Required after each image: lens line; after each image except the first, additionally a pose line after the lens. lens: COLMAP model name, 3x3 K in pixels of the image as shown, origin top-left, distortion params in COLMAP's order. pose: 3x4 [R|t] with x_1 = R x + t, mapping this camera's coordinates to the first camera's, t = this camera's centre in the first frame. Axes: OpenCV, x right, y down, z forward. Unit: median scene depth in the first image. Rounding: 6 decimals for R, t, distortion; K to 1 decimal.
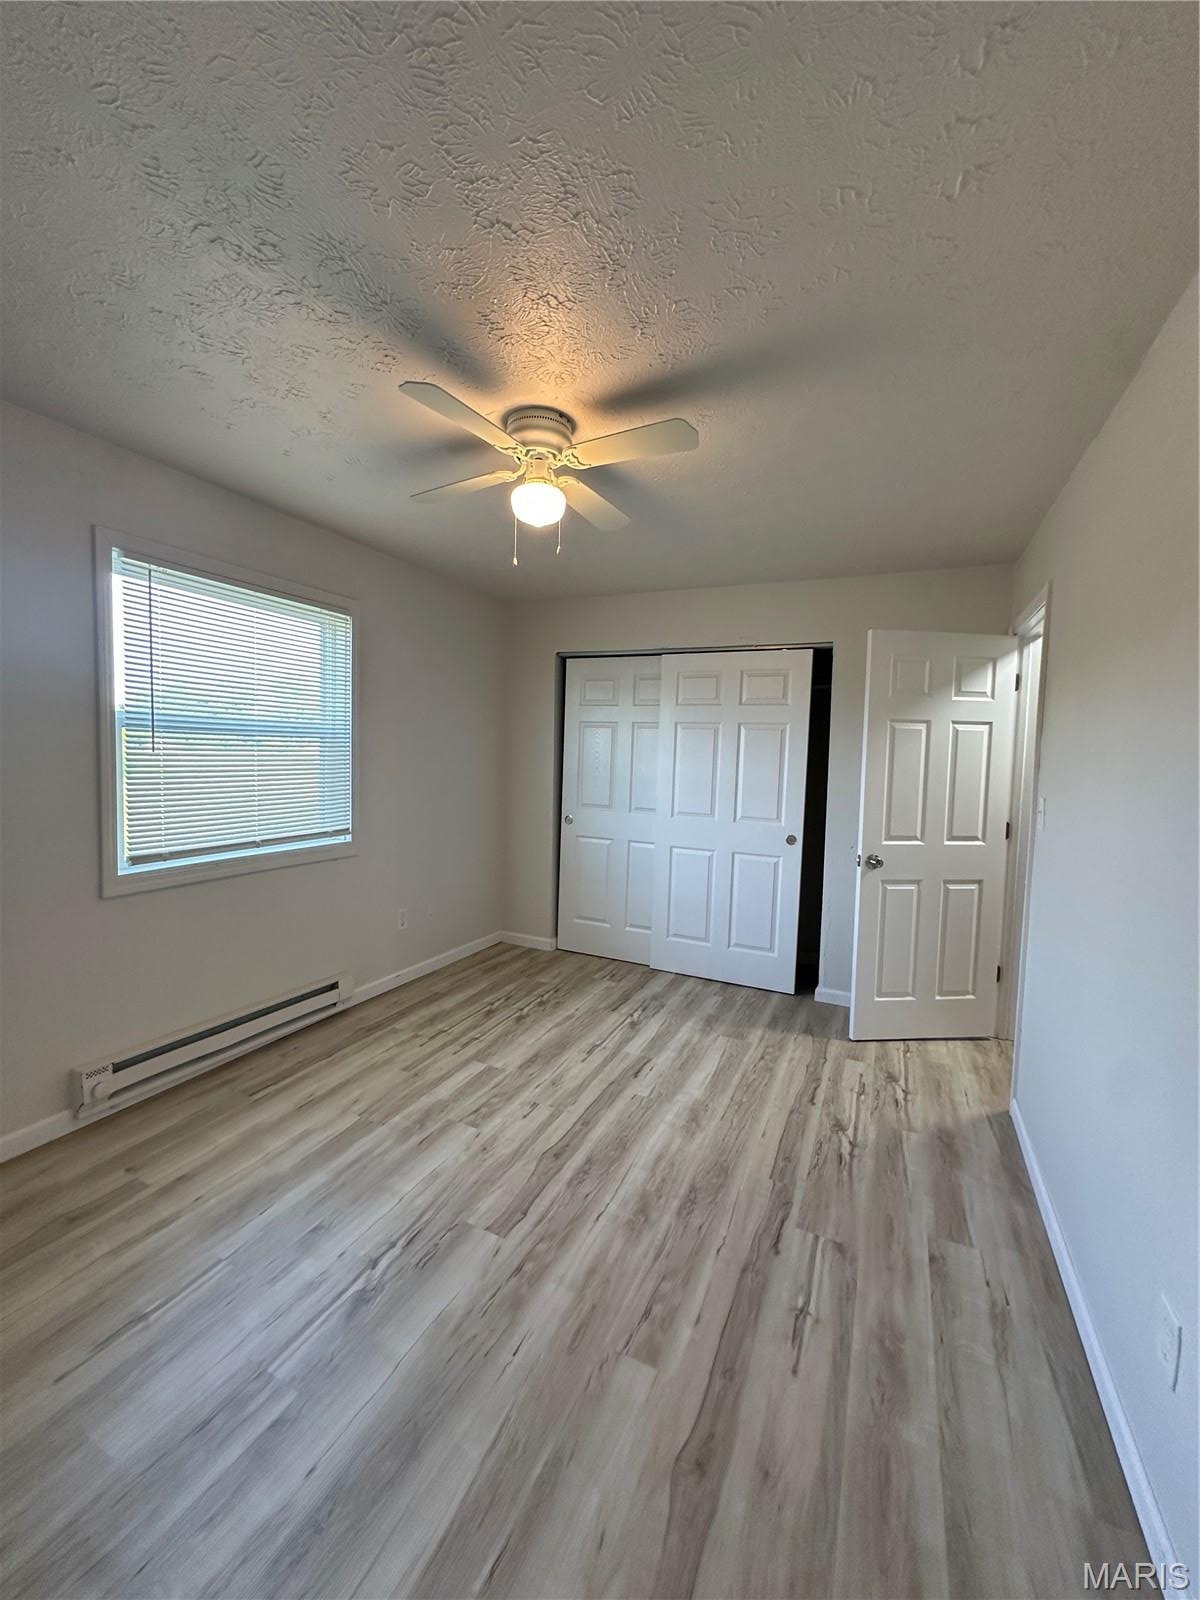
lens RADIAL K [[645.4, 0, 602.5], [0, 645.4, 792.5], [0, 0, 1]] dist [0.001706, -0.000892]
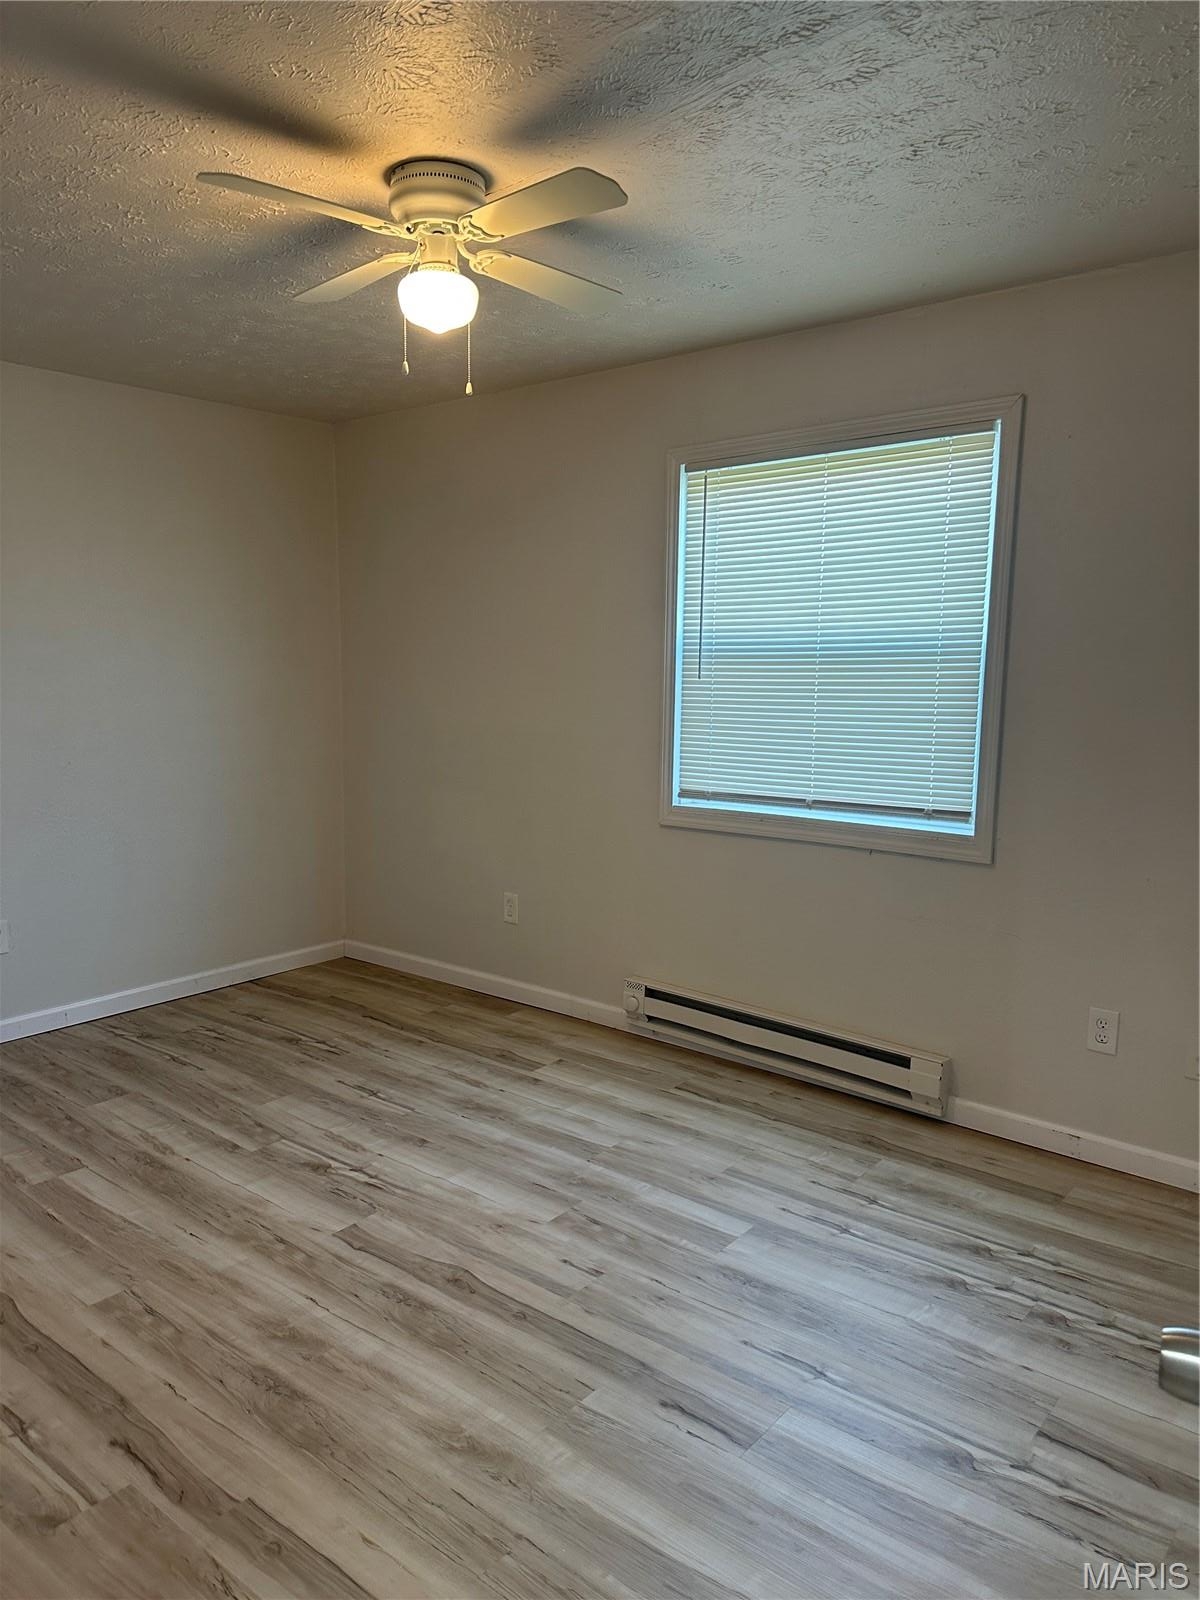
lens RADIAL K [[1114.6, 0, 595.9], [0, 1114.6, 799.3], [0, 0, 1]] dist [0.008445, -0.015751]
pose [[-0.249903, 0.095186, -0.963581, 0.926216], [-0.076251, 0.990131, 0.117585, -0.070917], [0.965264, 0.102859, -0.240179, 1.330465]]
